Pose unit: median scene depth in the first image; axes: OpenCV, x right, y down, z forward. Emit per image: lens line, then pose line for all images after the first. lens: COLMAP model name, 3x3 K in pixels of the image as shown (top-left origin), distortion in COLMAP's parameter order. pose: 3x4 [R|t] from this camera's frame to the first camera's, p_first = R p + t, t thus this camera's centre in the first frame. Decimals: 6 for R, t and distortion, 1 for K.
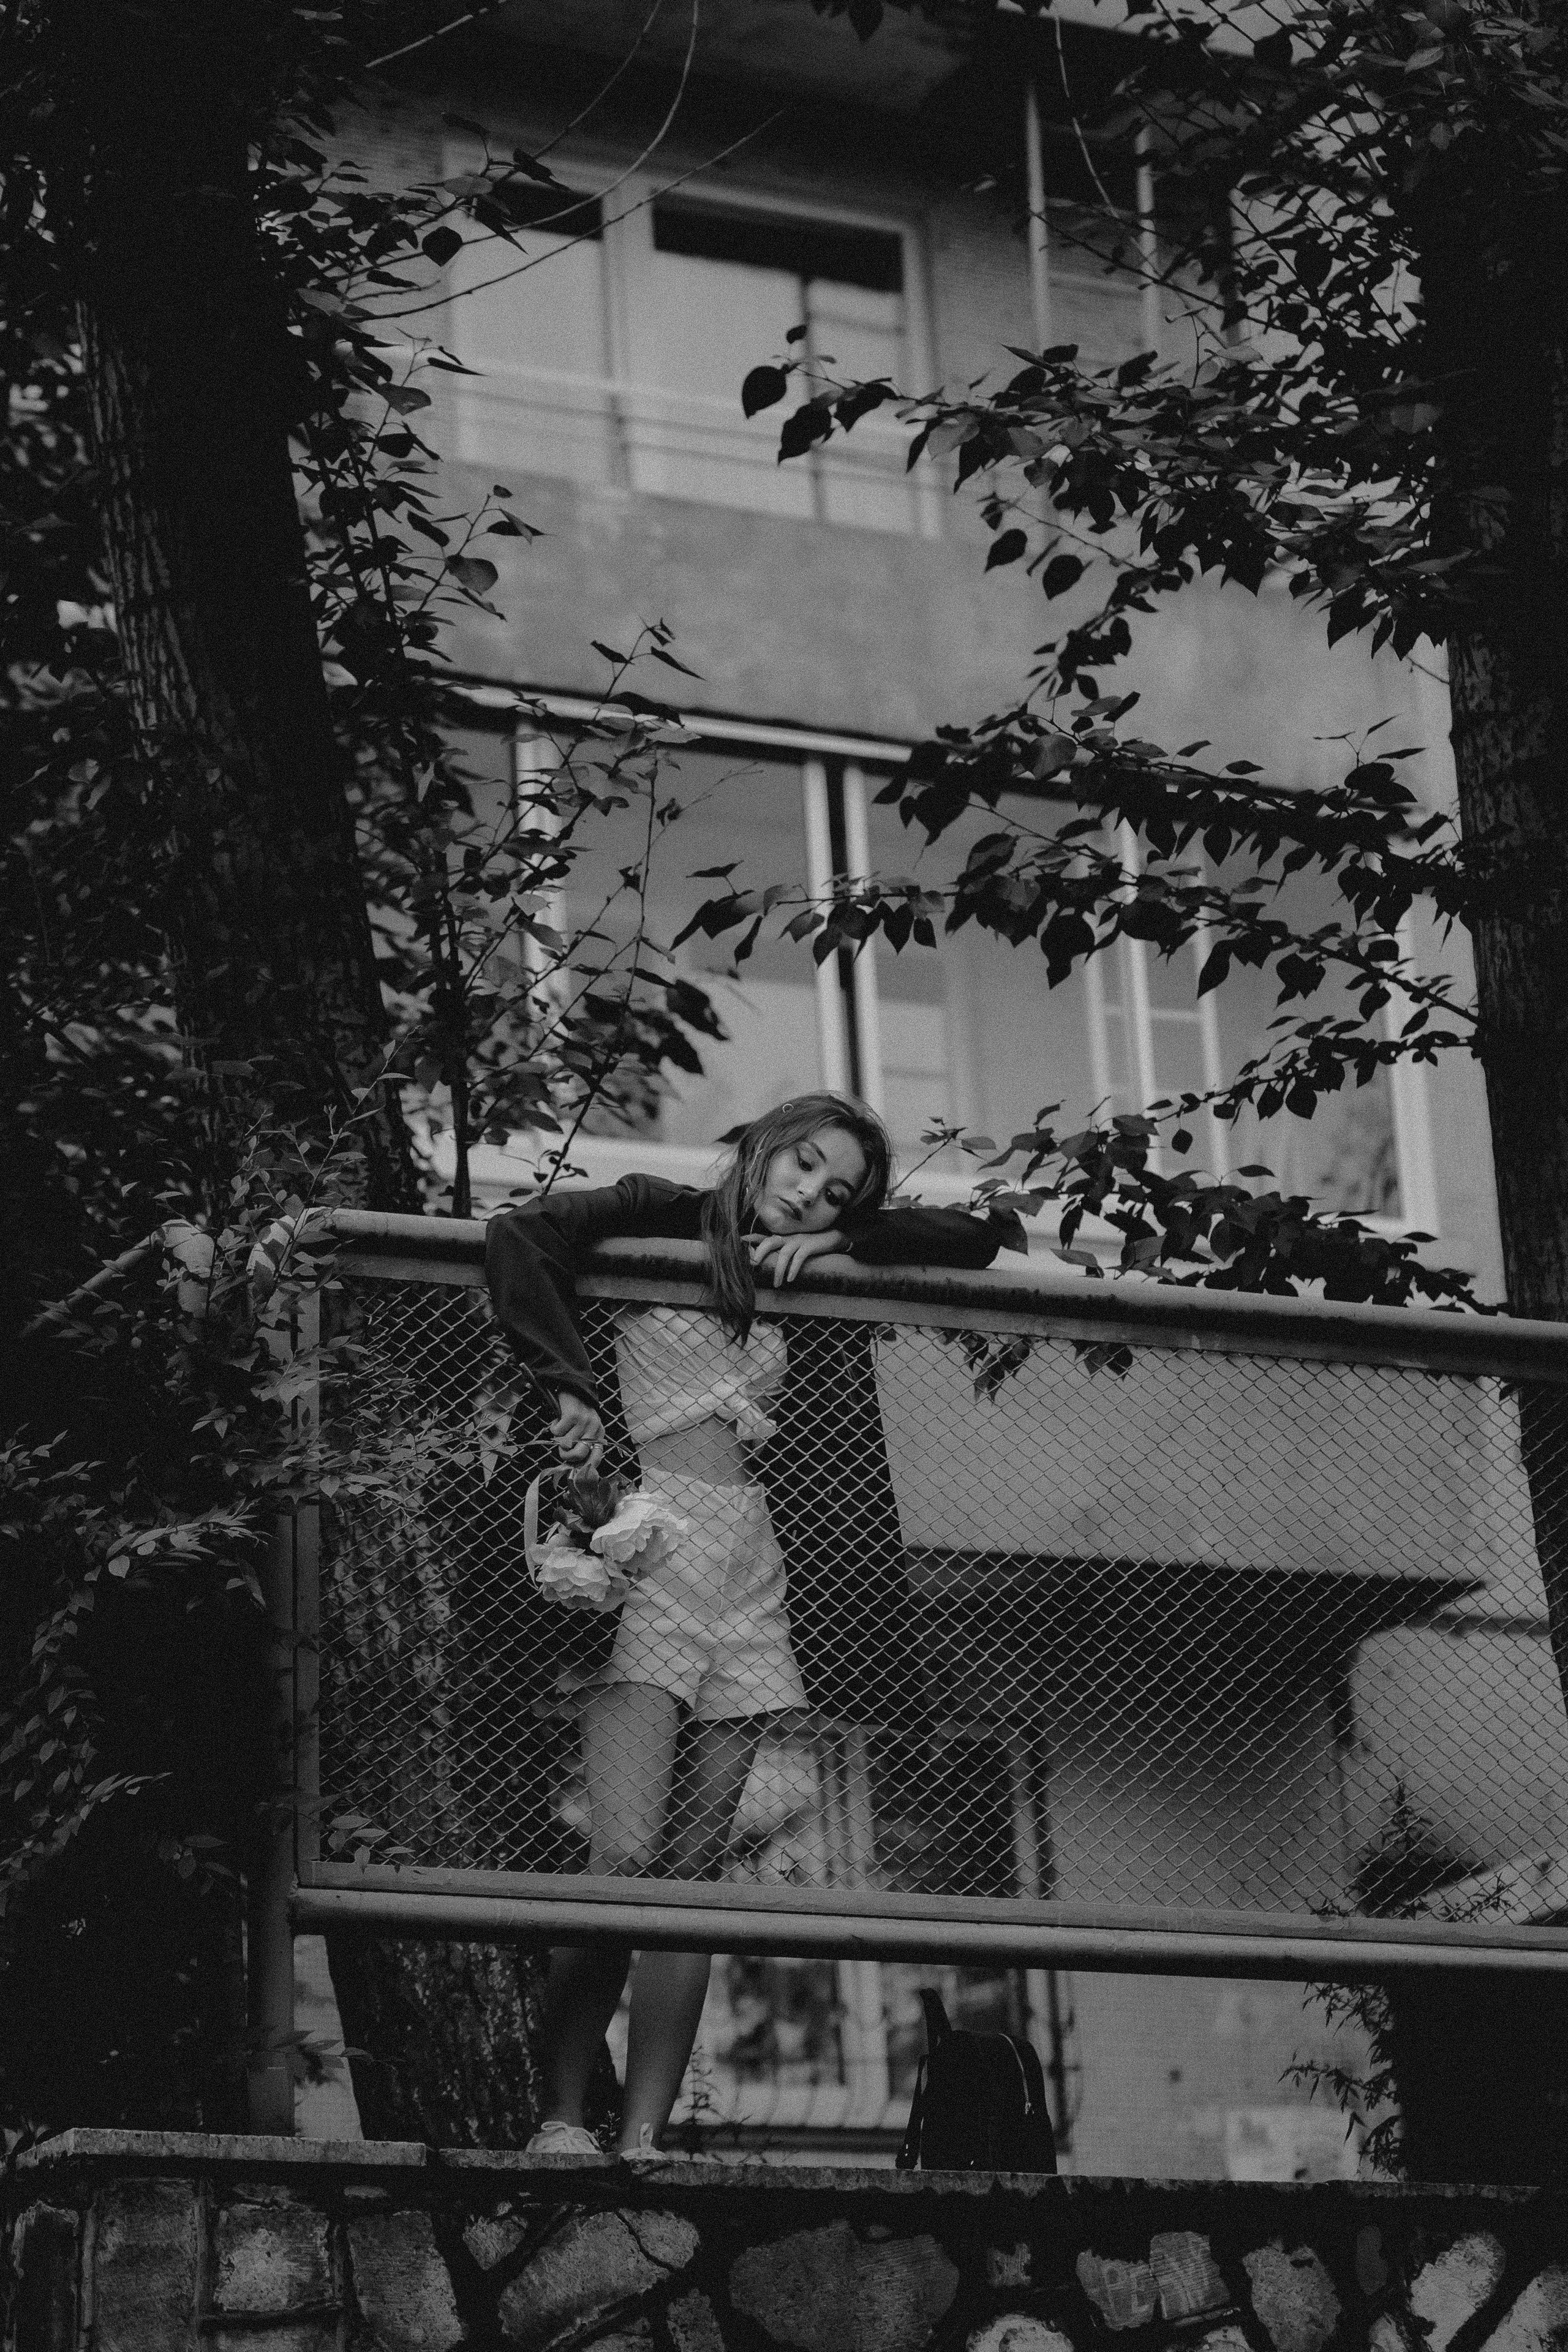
lens RADIAL K [[5735.6, 0, 784.0], [0, 5735.6, 1176.0], [0, 0, 1]] dist [0.087614, 4.094670]
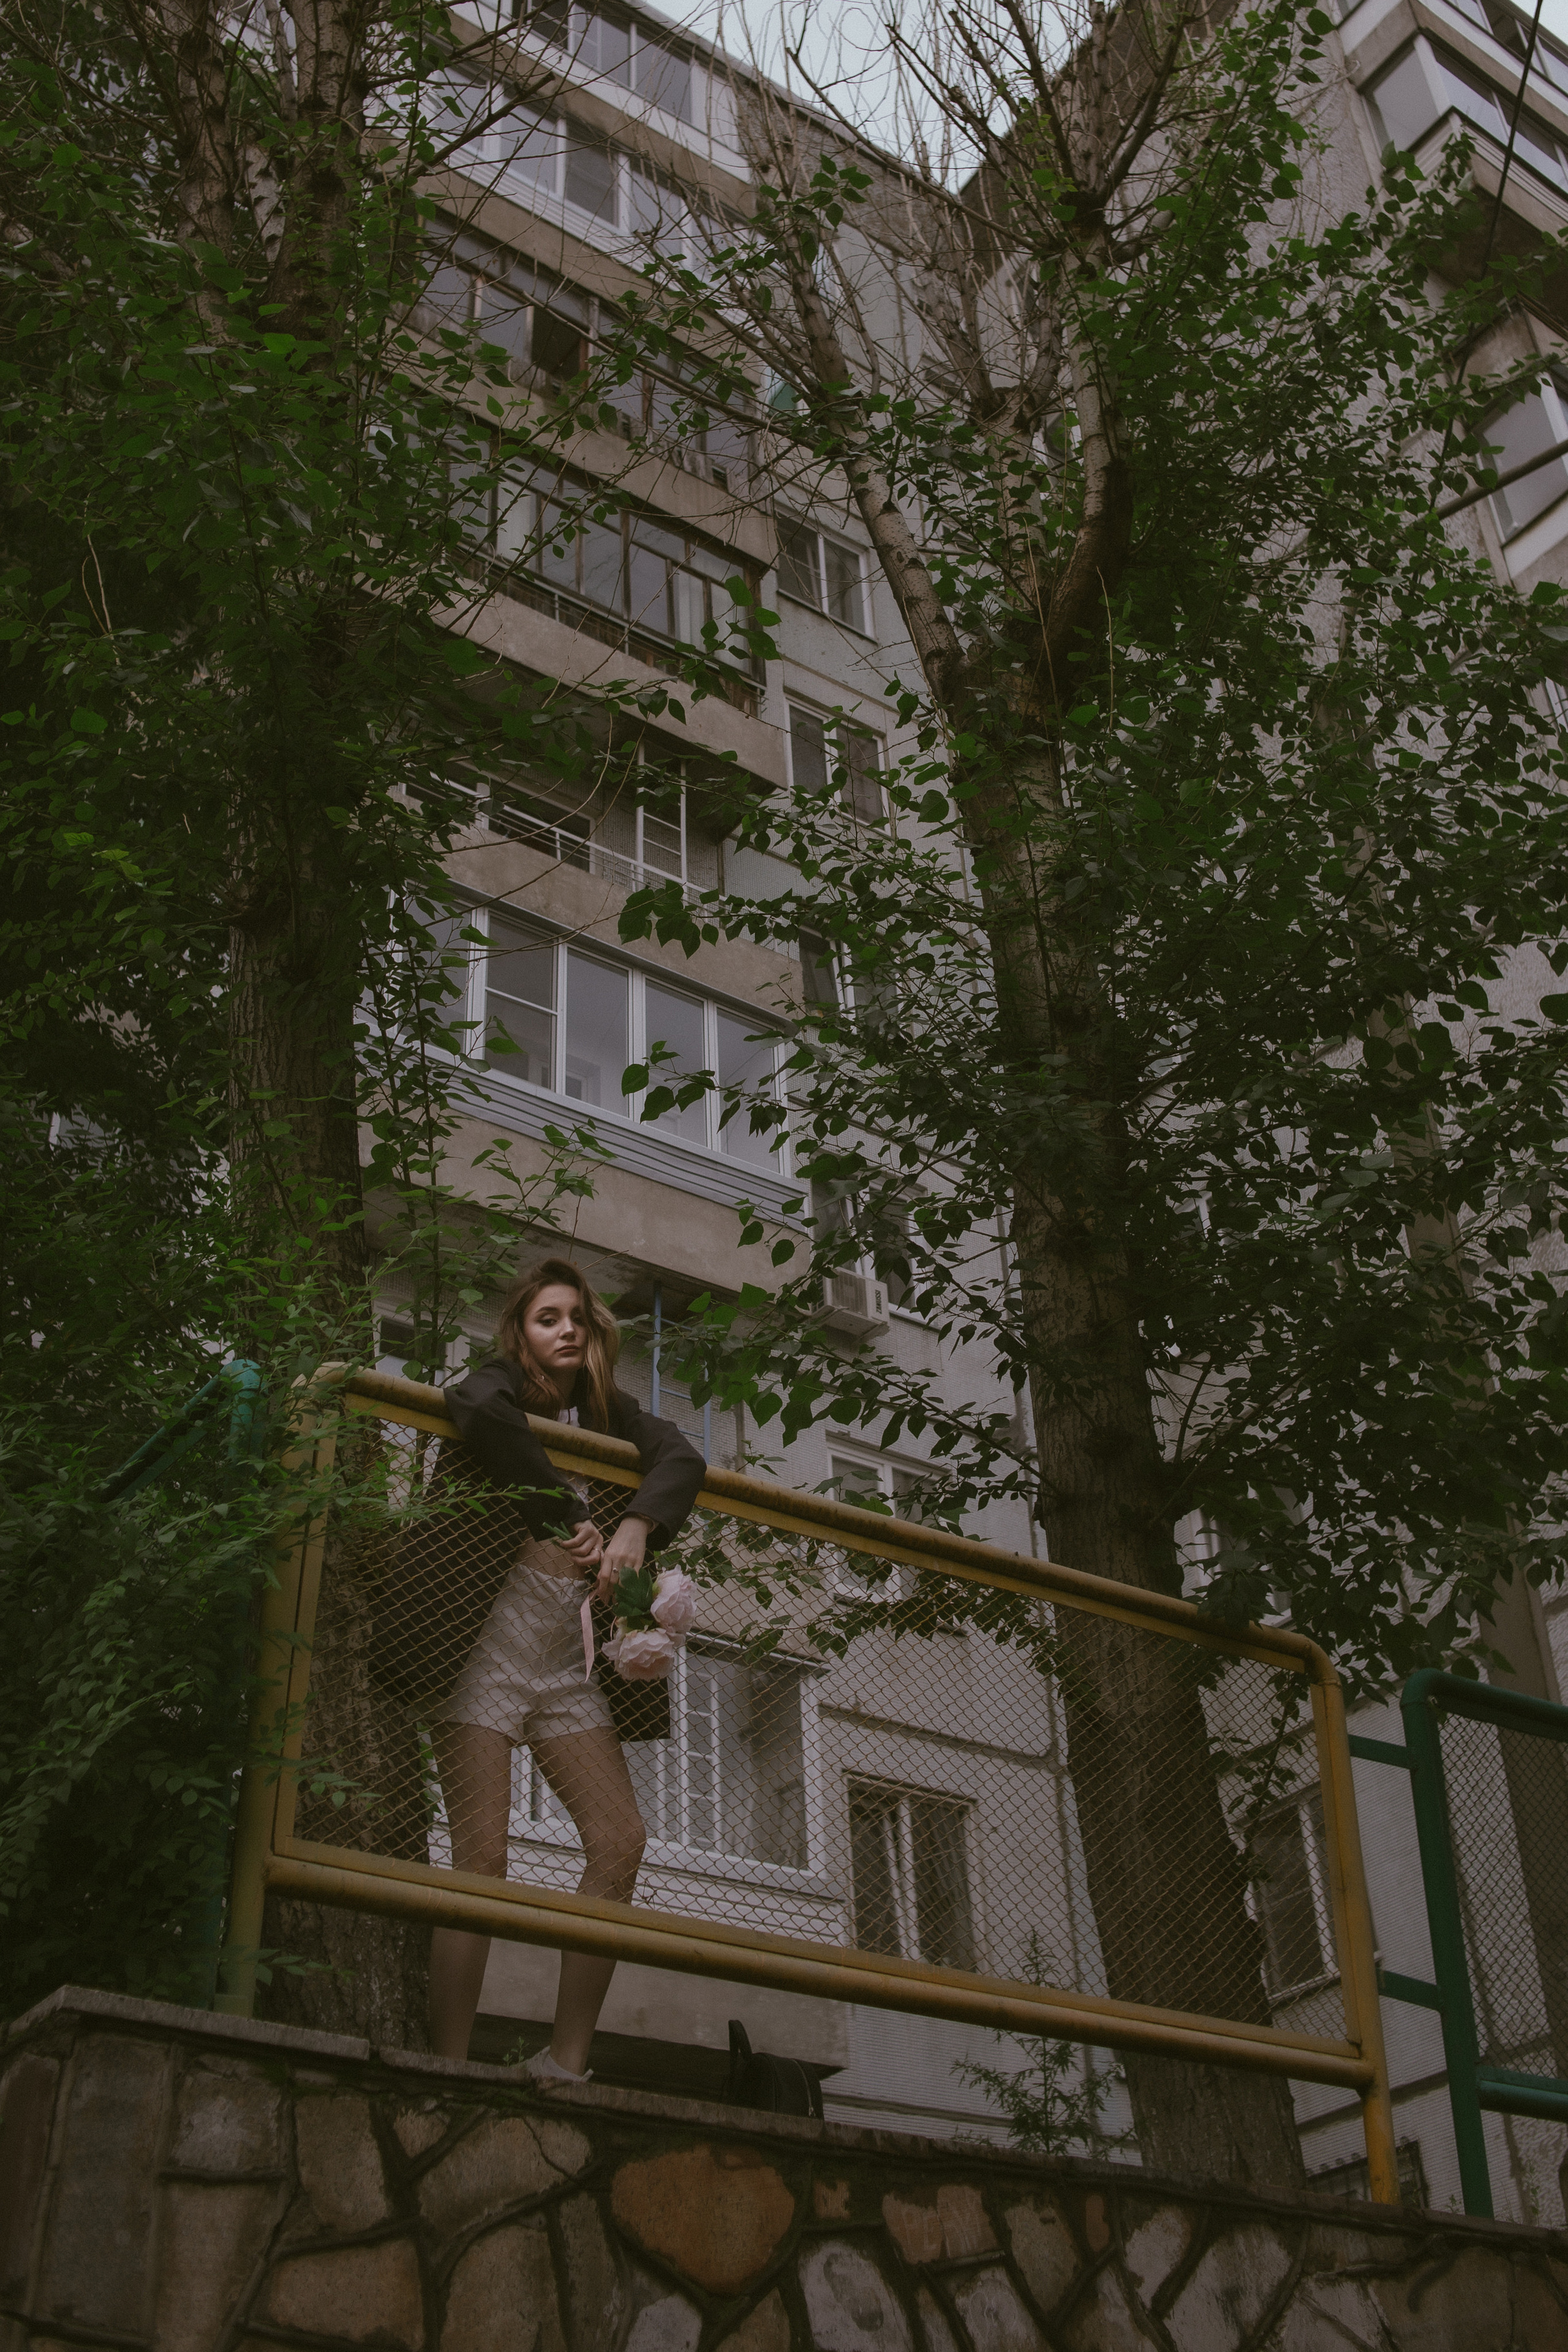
lens RADIAL K [[2395.5, 0, 784.0], [0, 2395.5, 1176.0], [0, 0, 1]] dist [0.004927, 0.015420]
pose [[0.988710, 0.096808, 0.114374, -0.050837], [-0.054798, 0.944014, -0.325321, 0.153667], [-0.139465, 0.315381, 0.938661, 0.473088]]
